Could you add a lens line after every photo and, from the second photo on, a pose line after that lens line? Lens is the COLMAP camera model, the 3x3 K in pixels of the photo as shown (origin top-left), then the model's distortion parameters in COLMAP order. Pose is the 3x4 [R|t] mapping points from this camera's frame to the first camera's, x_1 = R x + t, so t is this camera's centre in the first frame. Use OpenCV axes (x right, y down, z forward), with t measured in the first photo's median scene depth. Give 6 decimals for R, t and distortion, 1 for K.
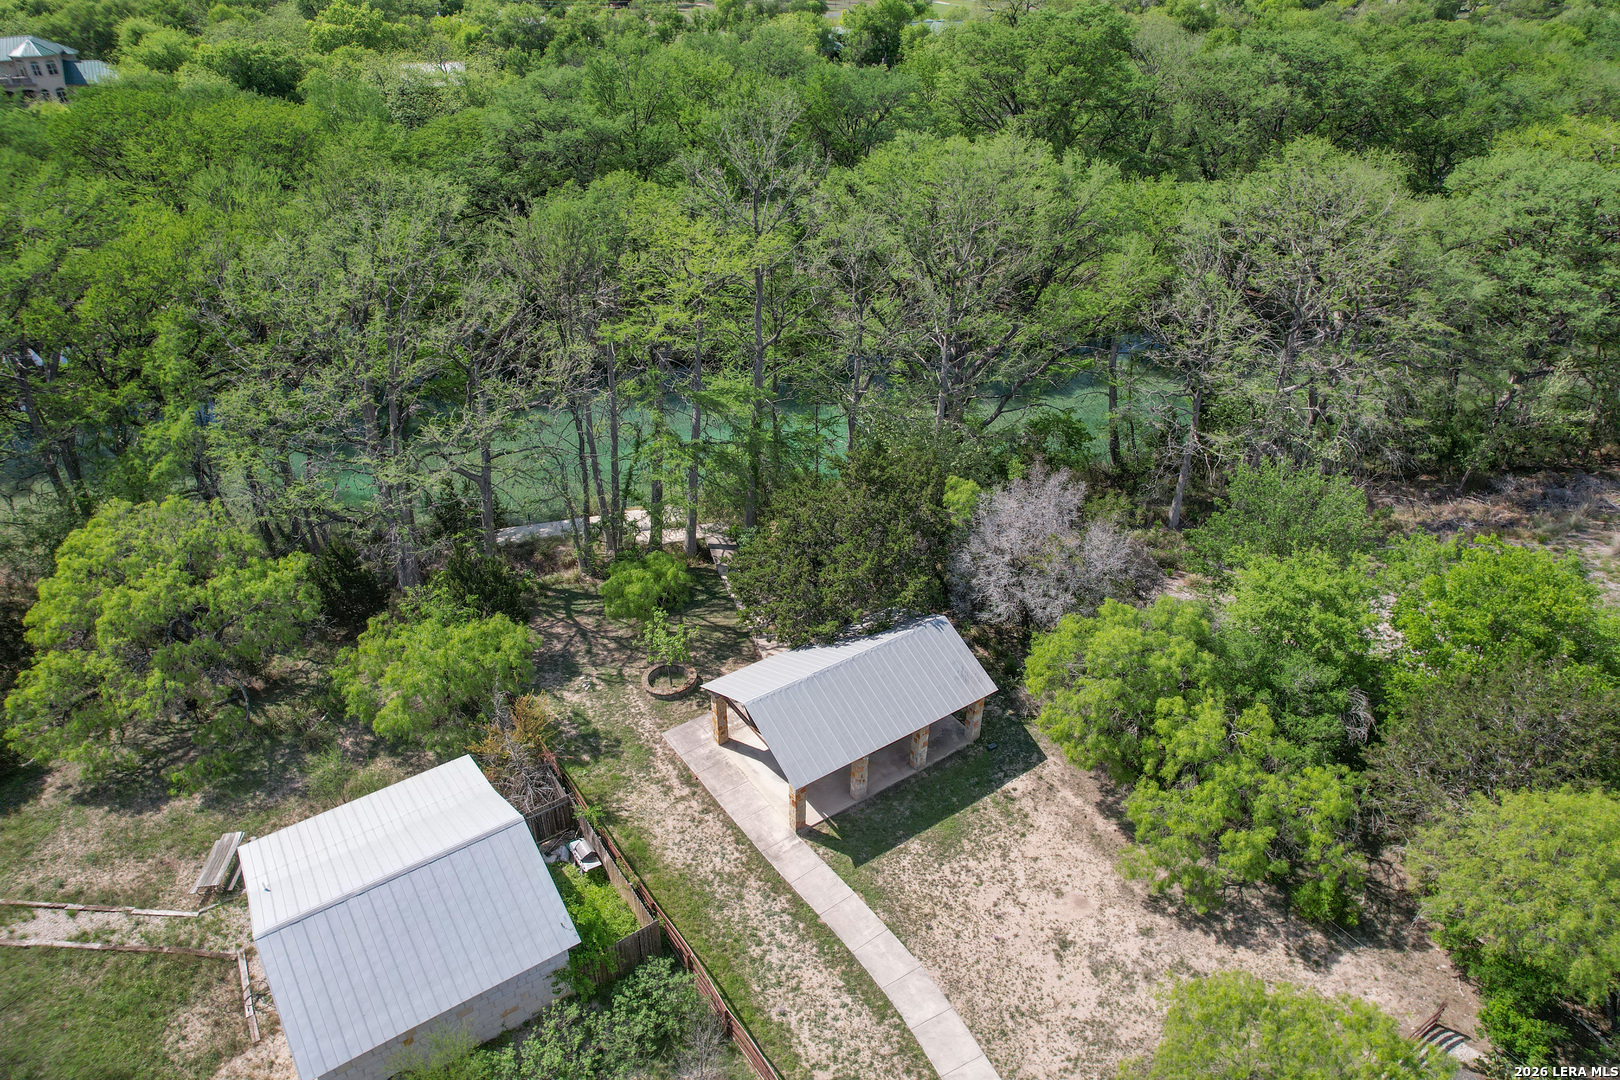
lens RADIAL K [[1041.1, 0, 809.9], [0, 1041.1, 559.9], [0, 0, 1]] dist [-0.087010, 0.081636]
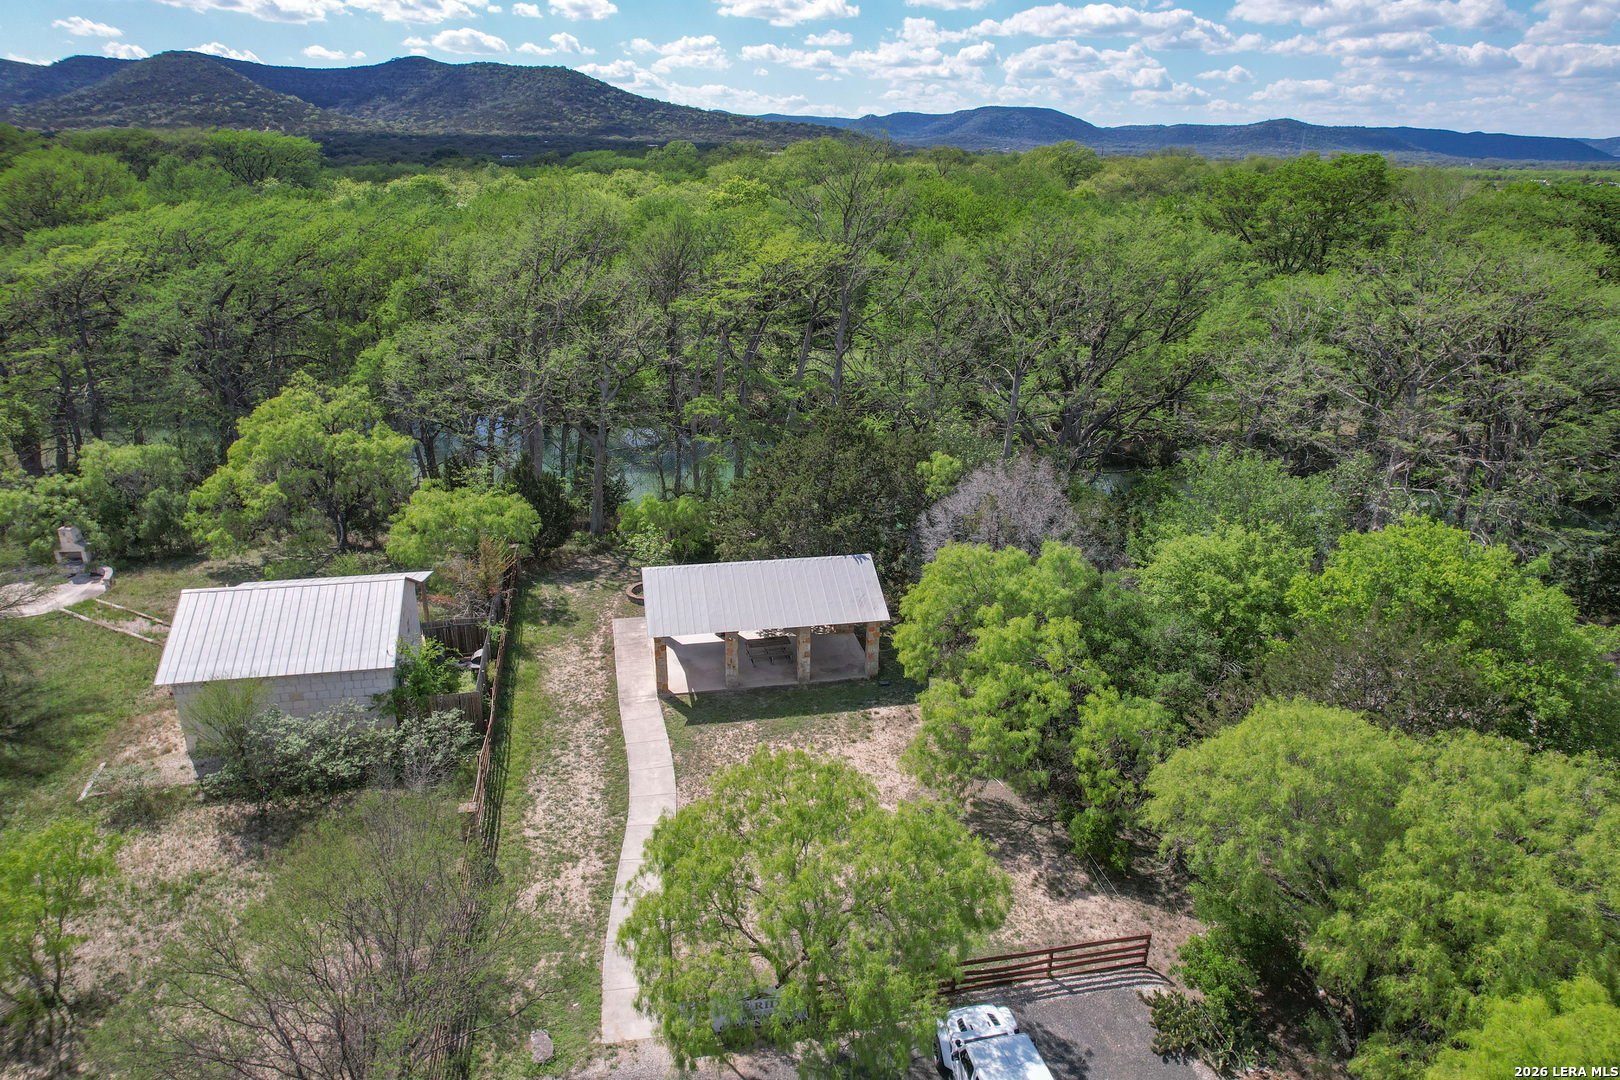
lens RADIAL K [[1041.1, 0, 809.9], [0, 1041.1, 559.9], [0, 0, 1]] dist [-0.087010, 0.081636]
pose [[0.918538, 0.149231, -0.366086, 0.551244], [-0.222005, 0.960929, -0.165316, 0.296087], [0.327112, 0.233122, 0.915779, 0.031634]]
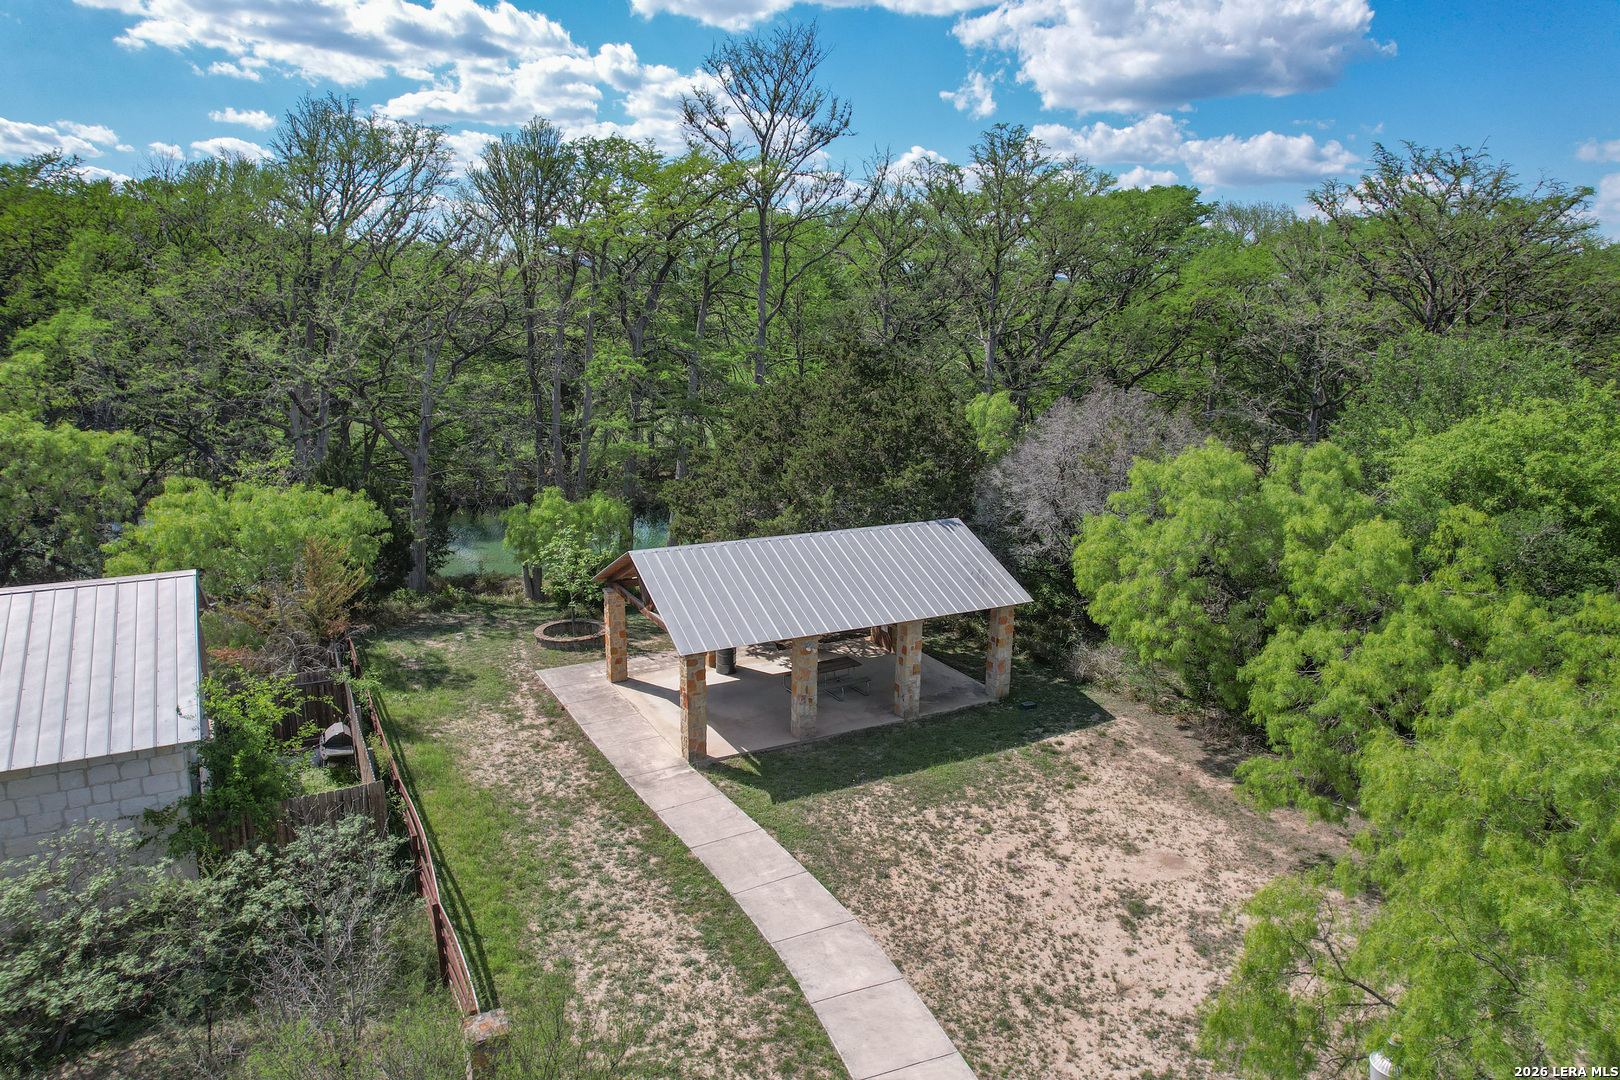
lens RADIAL K [[1041.1, 0, 809.9], [0, 1041.1, 559.9], [0, 0, 1]] dist [-0.087010, 0.081636]
pose [[0.993916, 0.032956, -0.105091, 0.127363], [-0.066292, 0.940988, -0.331883, 0.379131], [0.087952, 0.336831, 0.937448, 0.429488]]
